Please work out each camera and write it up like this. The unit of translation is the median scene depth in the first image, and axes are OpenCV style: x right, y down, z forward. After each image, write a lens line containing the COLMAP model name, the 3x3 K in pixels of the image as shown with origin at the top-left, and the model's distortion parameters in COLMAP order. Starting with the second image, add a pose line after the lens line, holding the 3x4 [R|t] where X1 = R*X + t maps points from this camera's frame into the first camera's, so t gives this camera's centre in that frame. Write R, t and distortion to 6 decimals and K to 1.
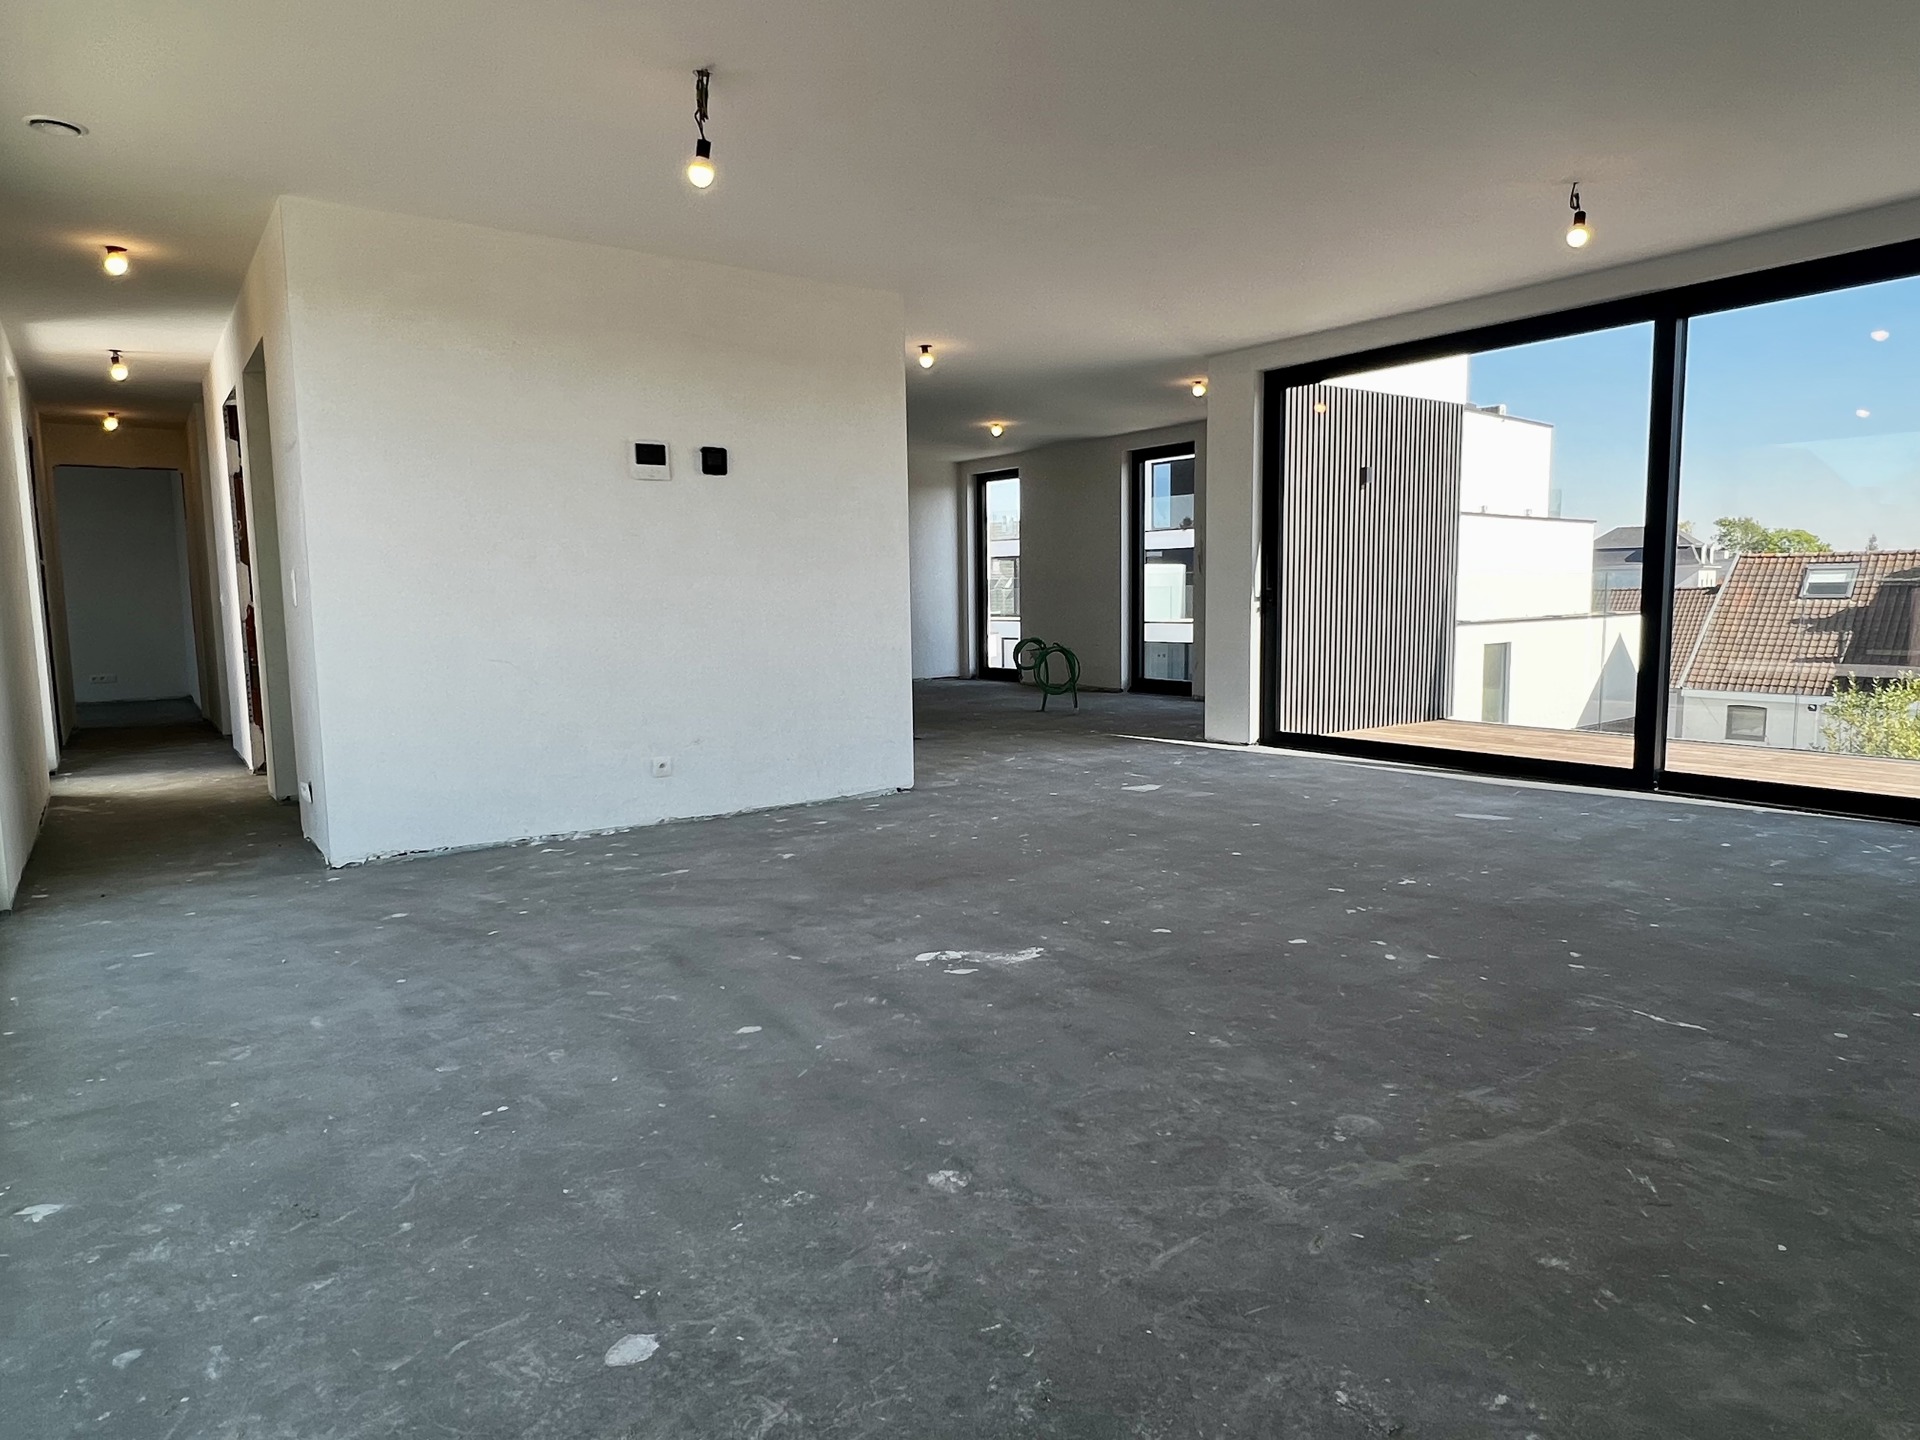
lens RADIAL K [[1155.8, 0, 953.9], [0, 1155.8, 725.1], [0, 0, 1]] dist [-0.001078, 0.000058]
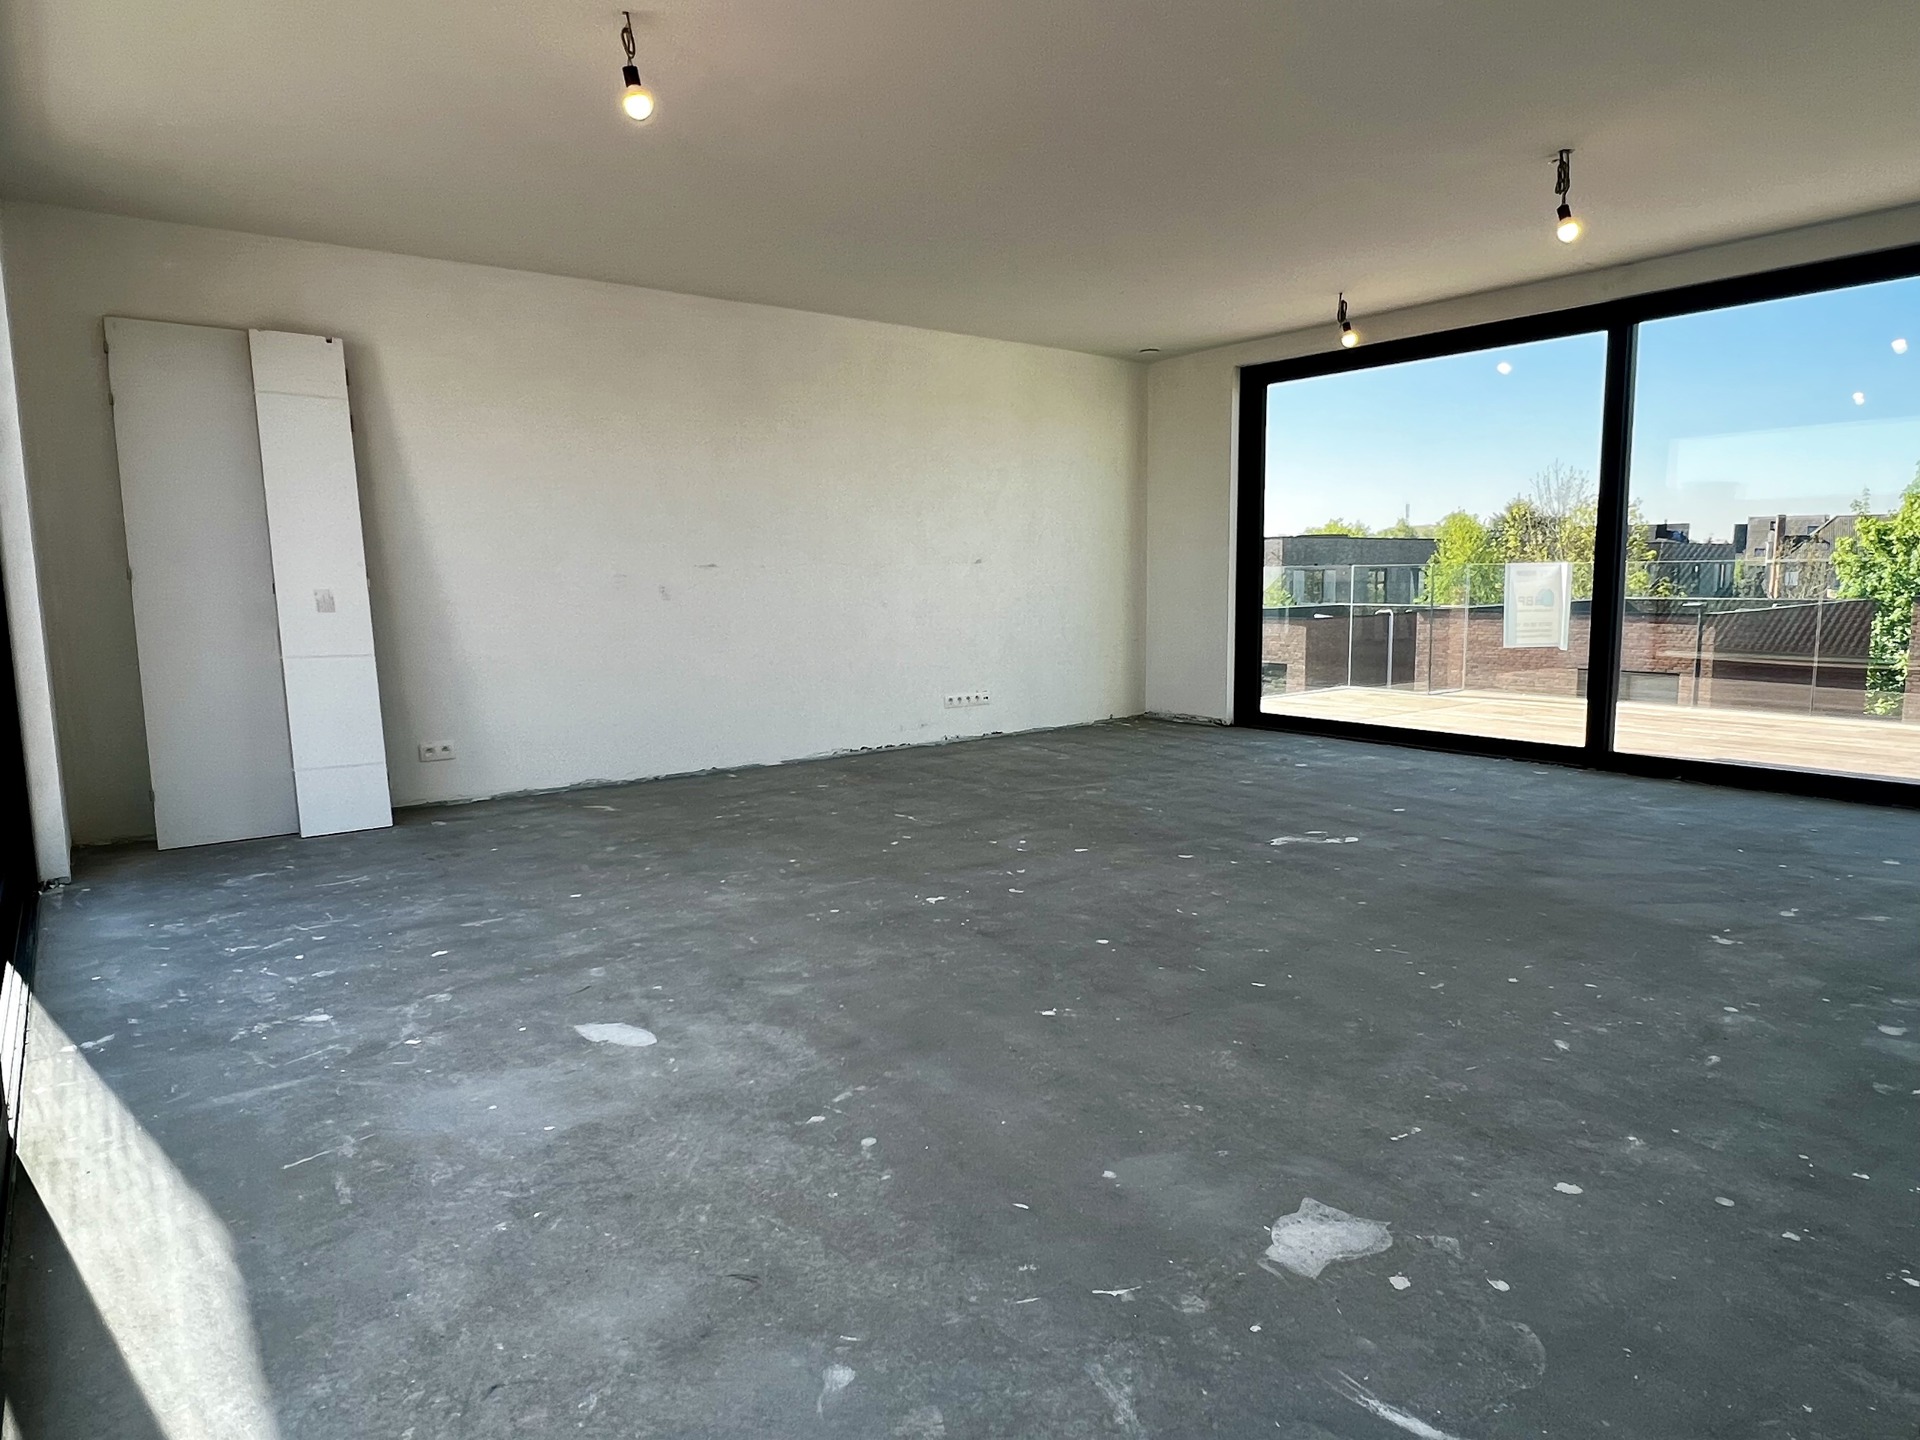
lens RADIAL K [[1155.8, 0, 951.1], [0, 1155.8, 723.6], [0, 0, 1]] dist [-0.001078, 0.000058]
pose [[-0.999365, 0.030427, -0.018564, 0.460176], [0.025004, 0.969649, 0.243221, -0.273364], [0.025401, 0.242602, -0.969793, 2.208566]]
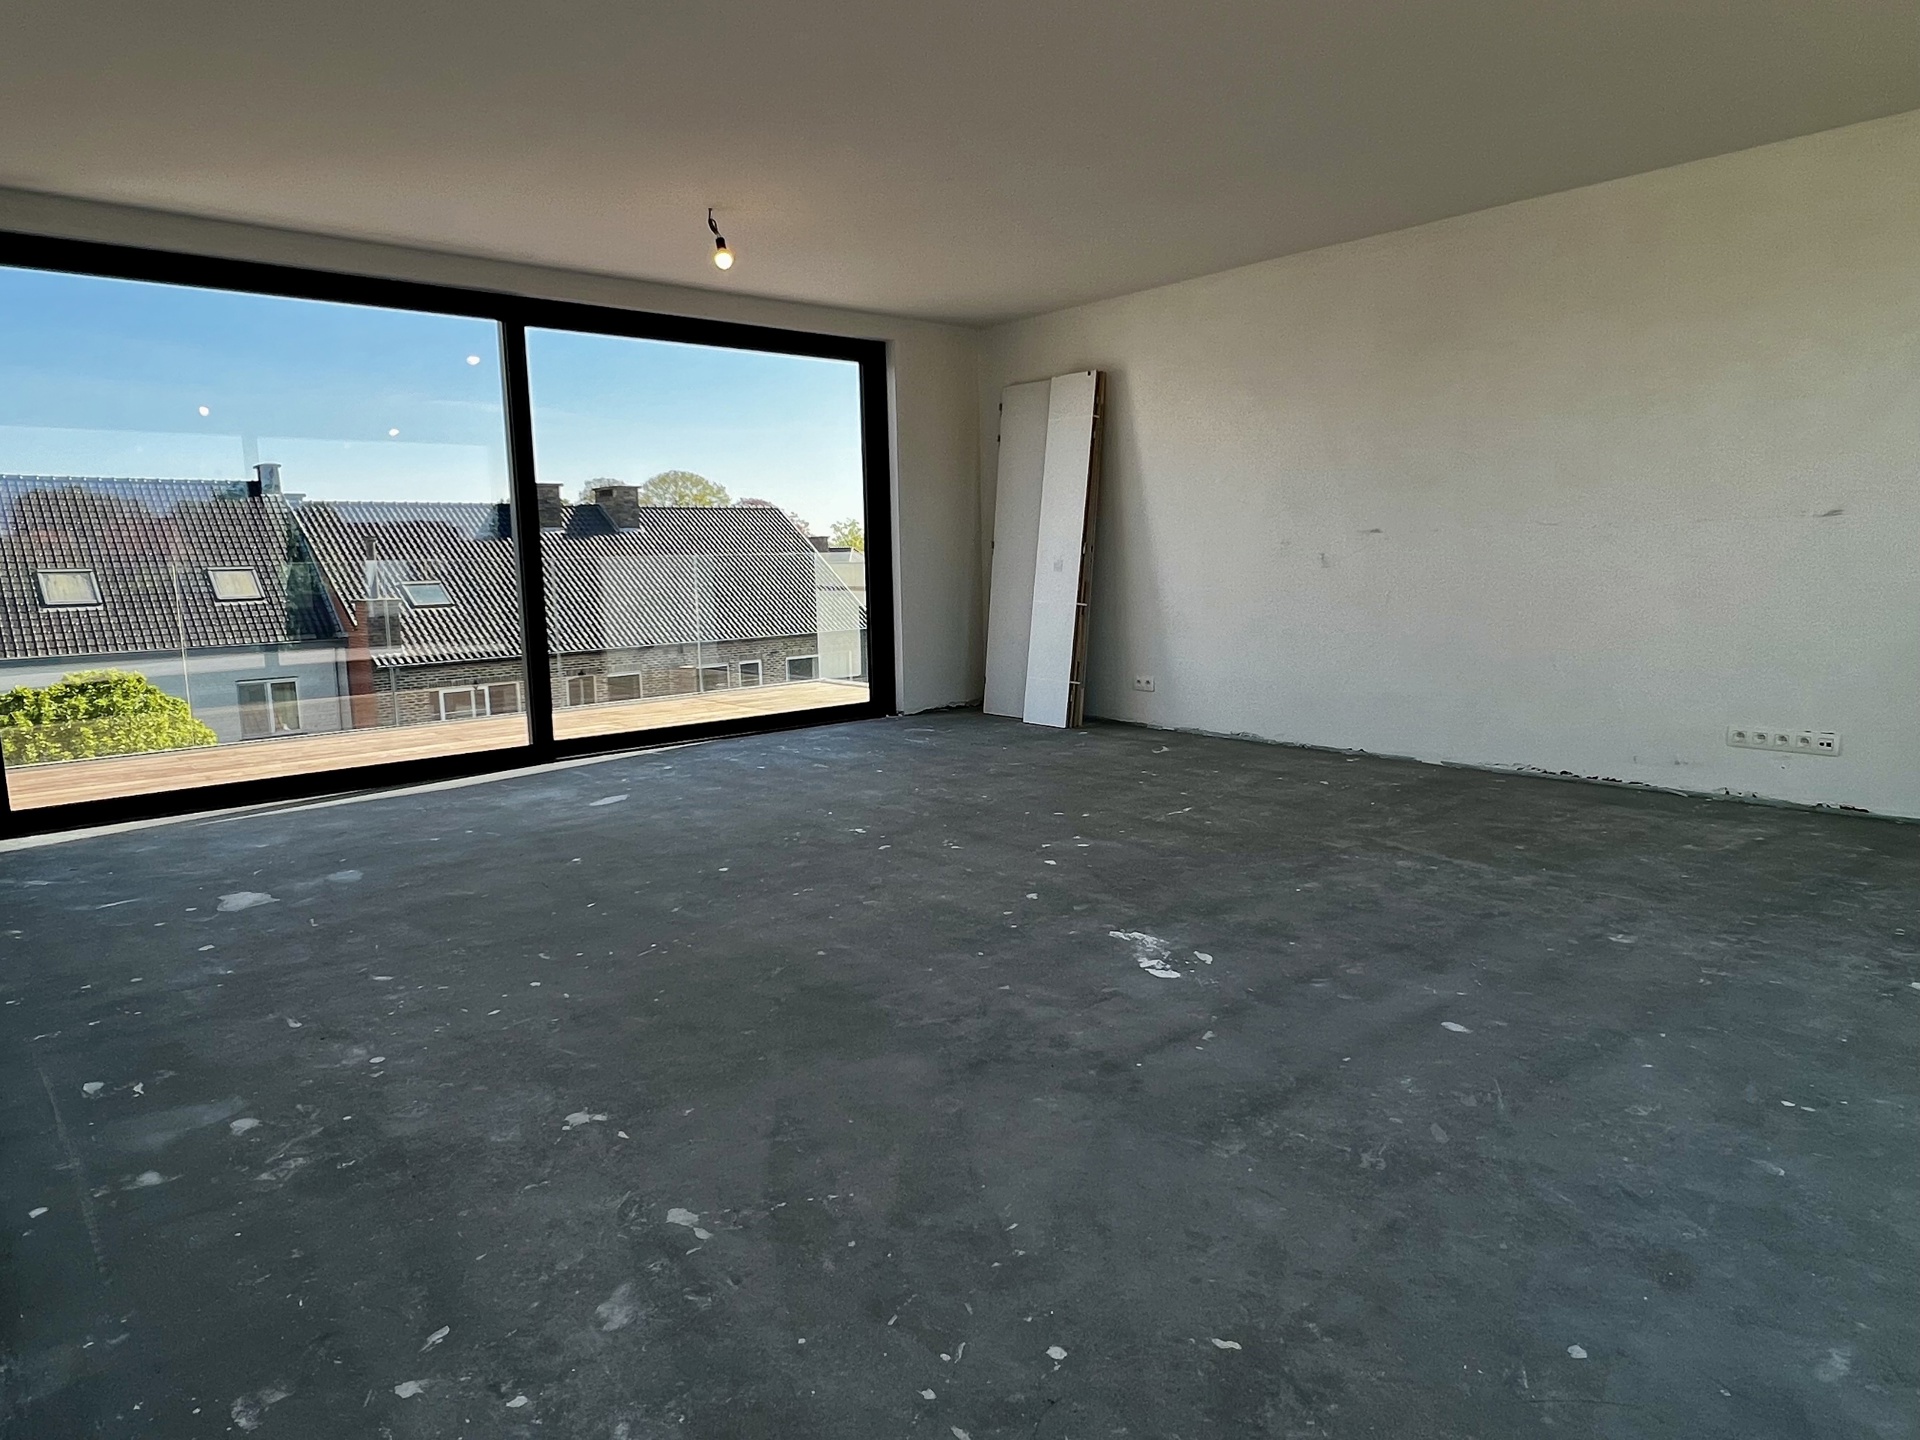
lens RADIAL K [[1155.8, 0, 947.0], [0, 1155.8, 725.3], [0, 0, 1]] dist [-0.001078, 0.000058]
pose [[-0.088863, -0.130162, 0.987503, -0.821439], [0.137563, 0.980320, 0.141594, -0.128303], [-0.986499, 0.148426, -0.069209, 1.148356]]
